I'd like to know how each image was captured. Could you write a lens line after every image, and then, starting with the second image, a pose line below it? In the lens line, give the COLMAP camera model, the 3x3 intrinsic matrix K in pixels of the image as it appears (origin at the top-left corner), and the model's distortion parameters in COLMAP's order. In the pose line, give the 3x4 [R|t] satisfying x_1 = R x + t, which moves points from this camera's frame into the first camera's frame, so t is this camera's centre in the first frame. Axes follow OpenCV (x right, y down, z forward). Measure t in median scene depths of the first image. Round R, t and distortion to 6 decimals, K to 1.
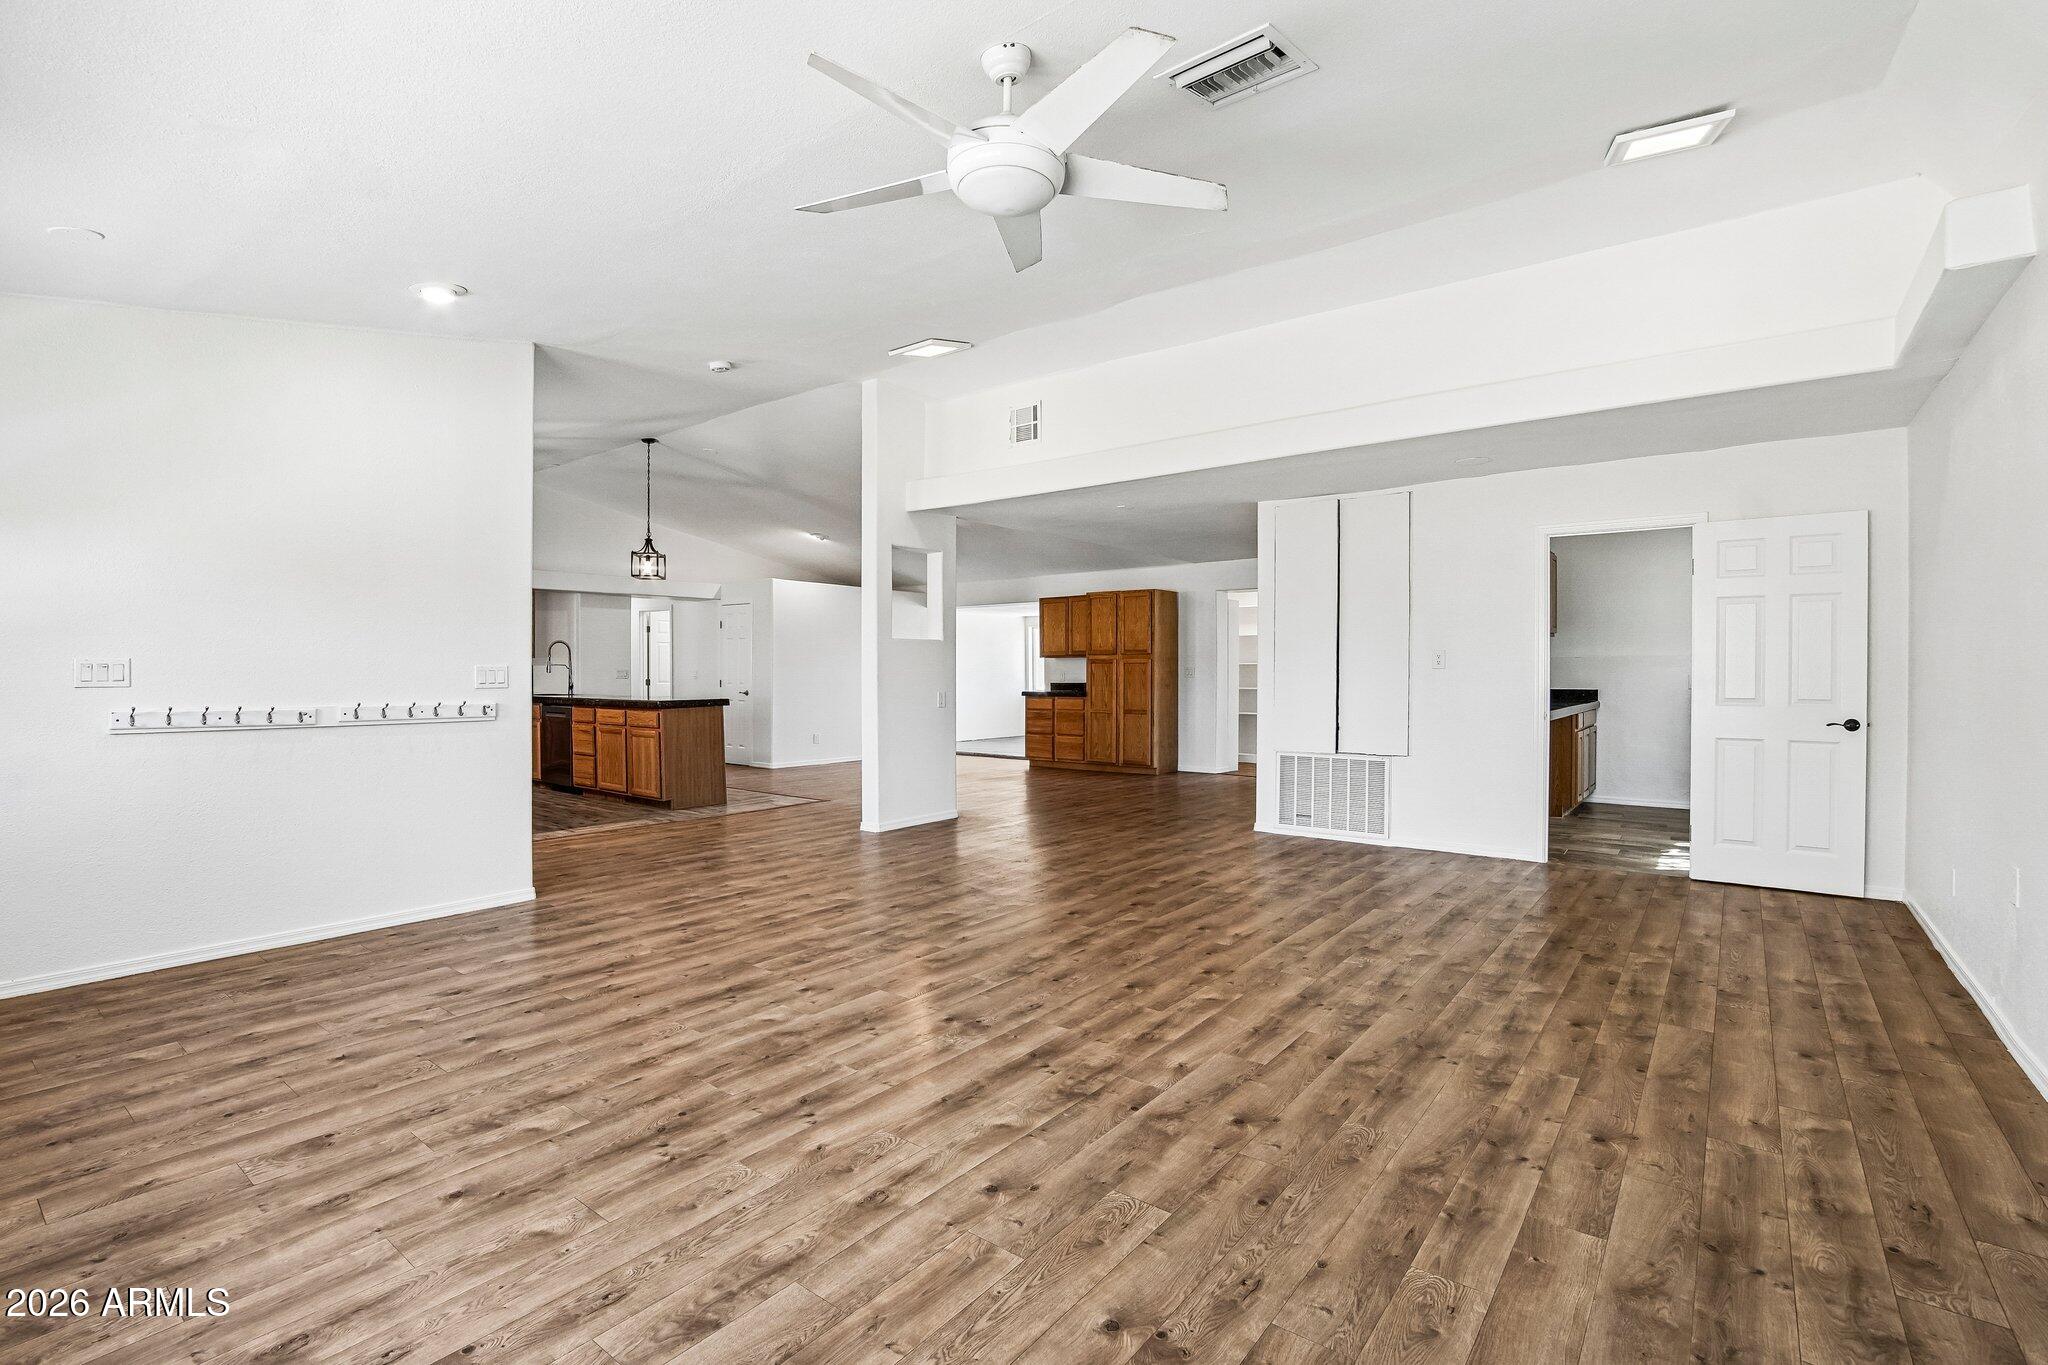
lens RADIAL K [[938.2, 0, 1013.4], [0, 938.2, 681.8], [0, 0, 1]] dist [-0.028848, 0.000905]
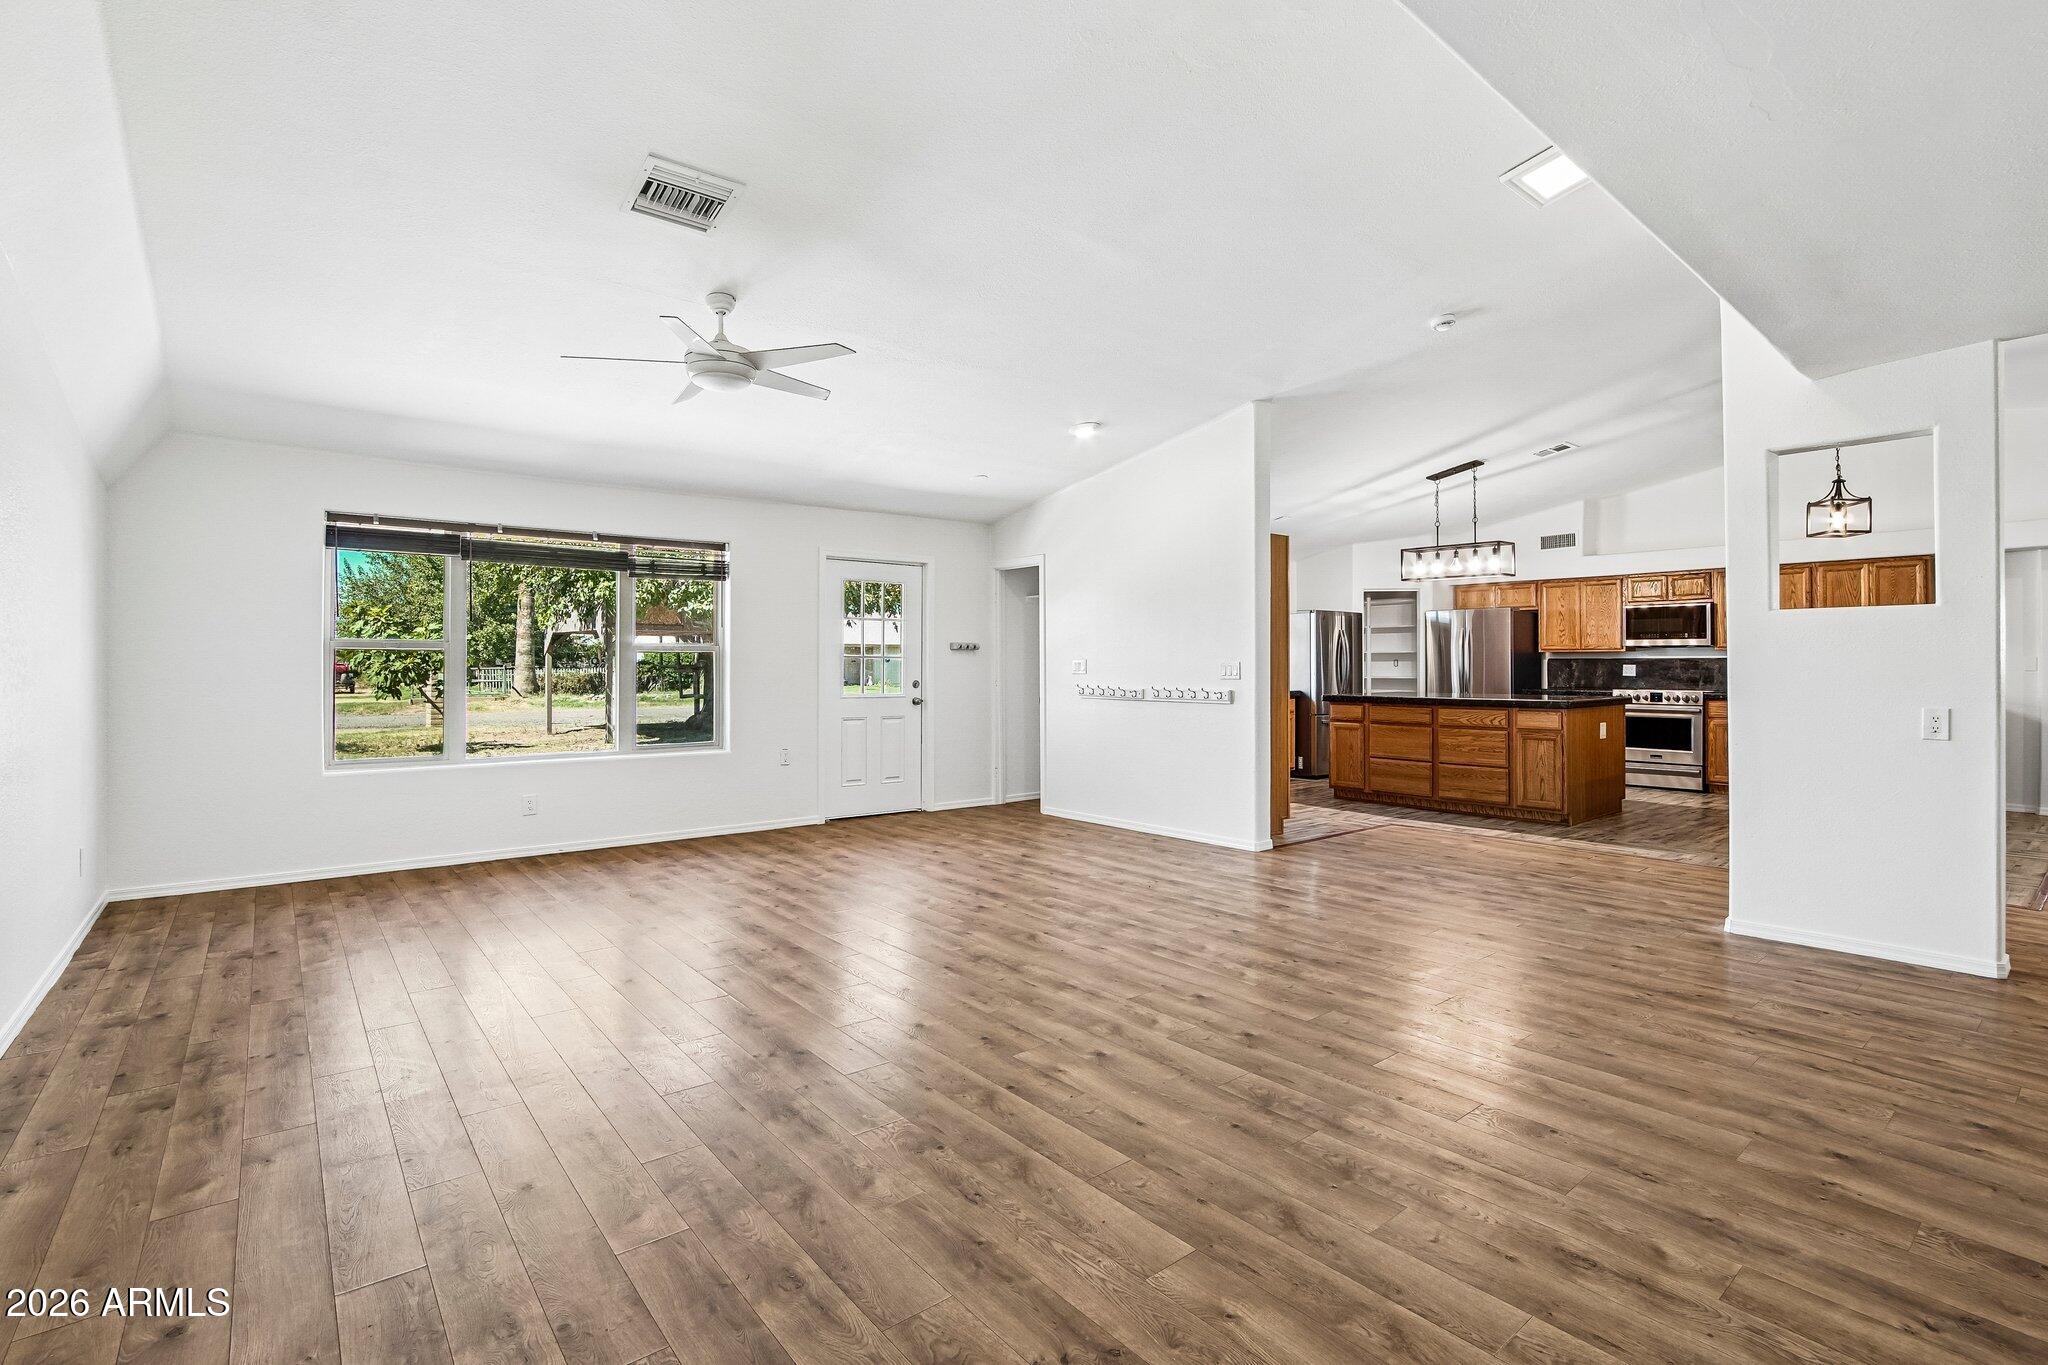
lens RADIAL K [[938.2, 0, 1015.9], [0, 938.2, 661.8], [0, 0, 1]] dist [-0.028848, 0.000905]
pose [[-0.227033, -0.002733, -0.973883, 0.833199], [-0.009000, 0.999959, -0.000708, -0.015311], [0.973846, 0.008604, -0.227048, 1.050256]]
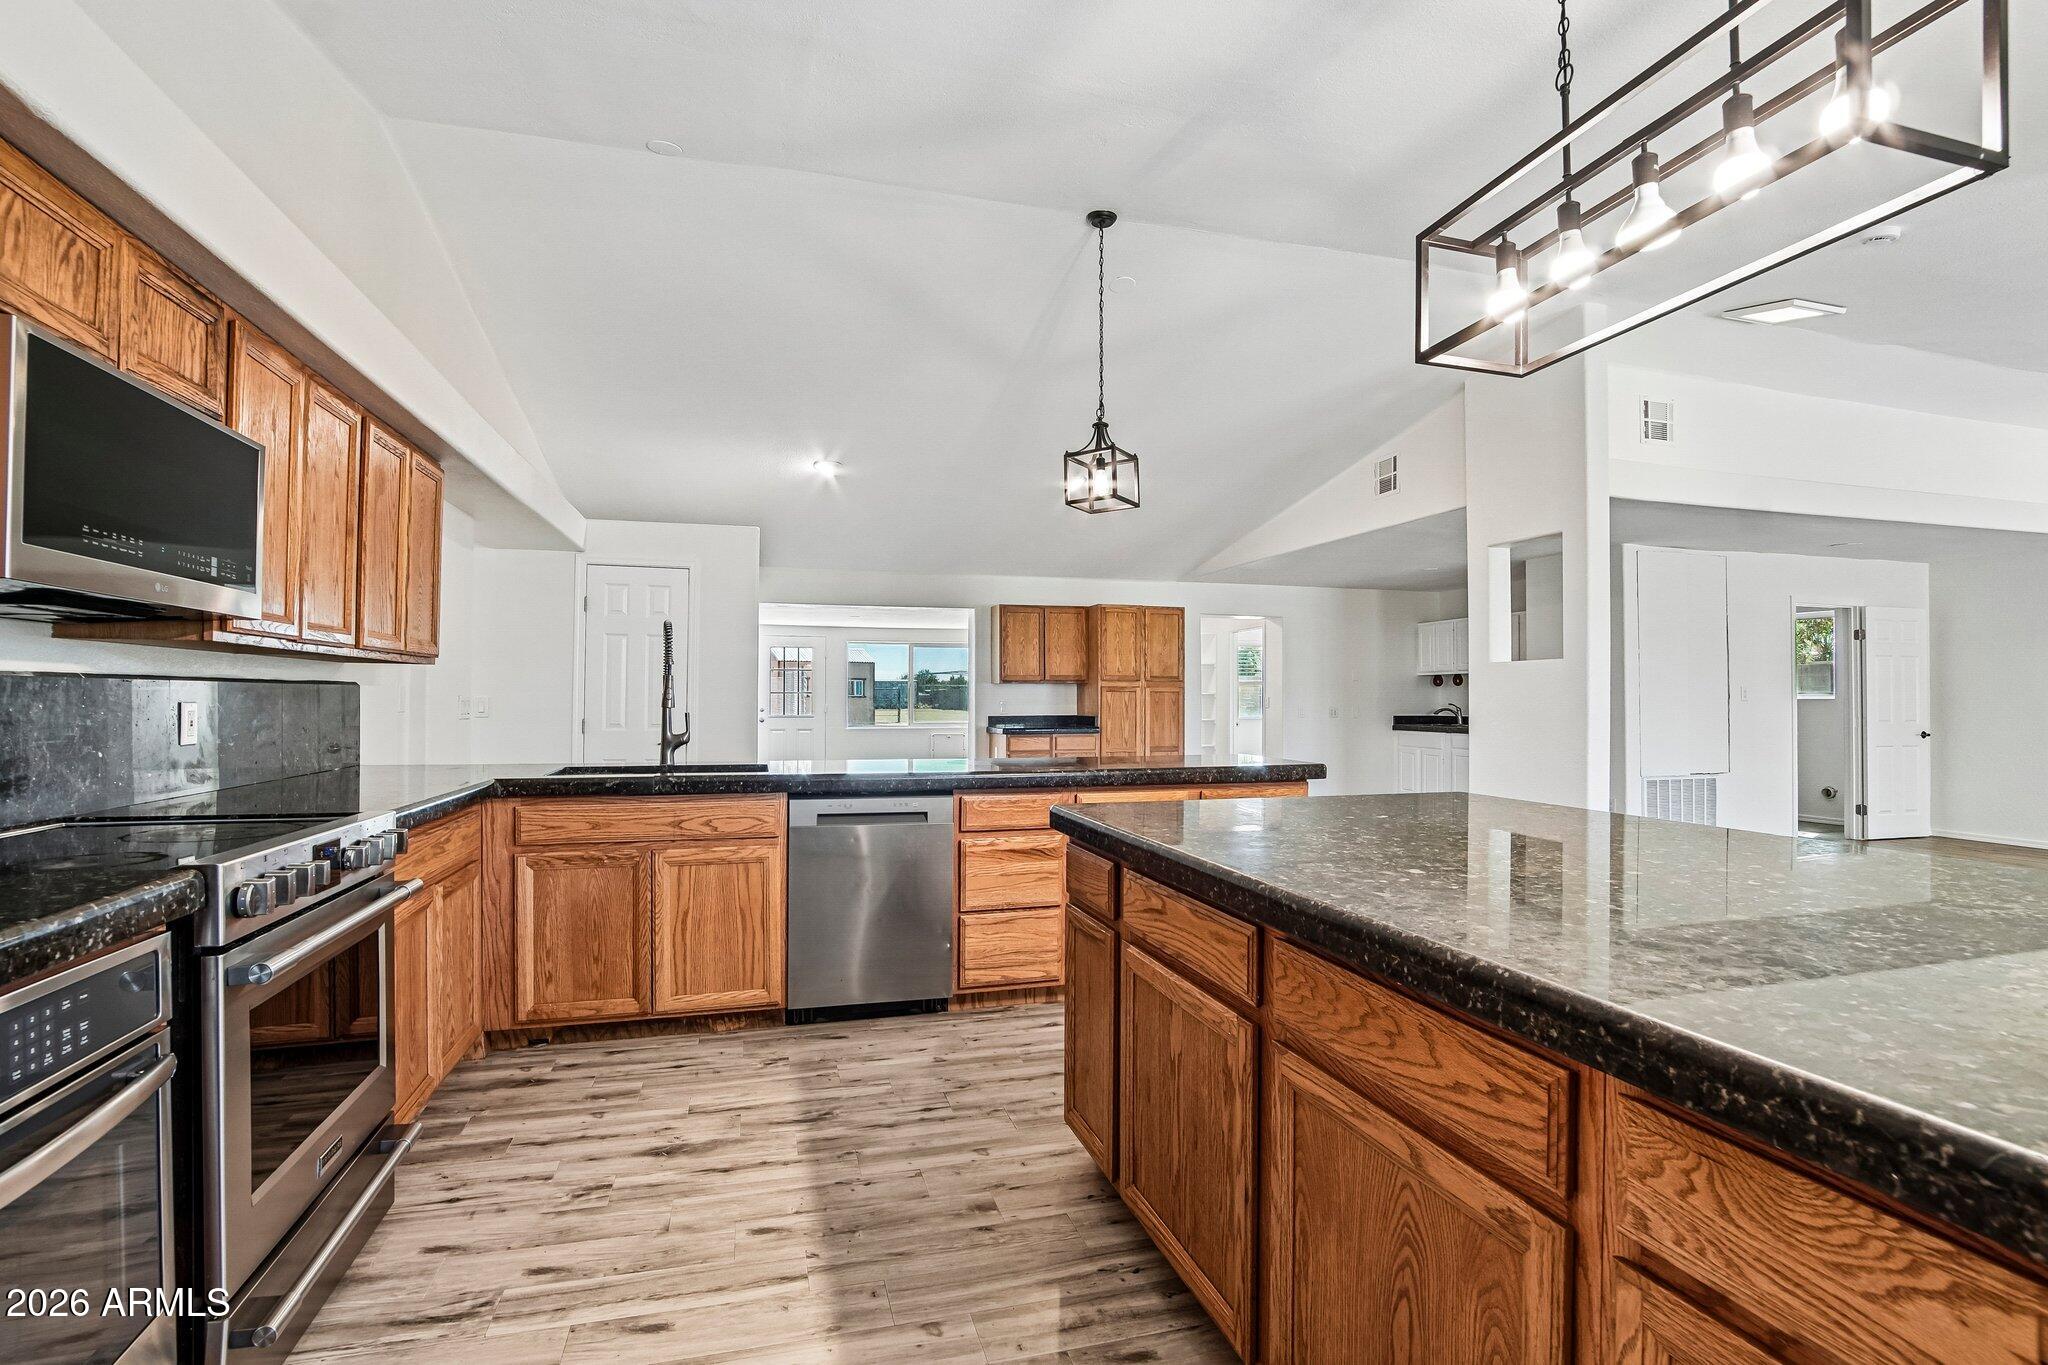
lens RADIAL K [[938.2, 0, 1009.0], [0, 938.2, 681.2], [0, 0, 1]] dist [-0.028848, 0.000905]
pose [[0.592869, 0.017525, 0.805108, -1.532502], [0.006823, 0.999618, -0.026784, -0.019306], [-0.805270, 0.021372, 0.592523, 1.456126]]
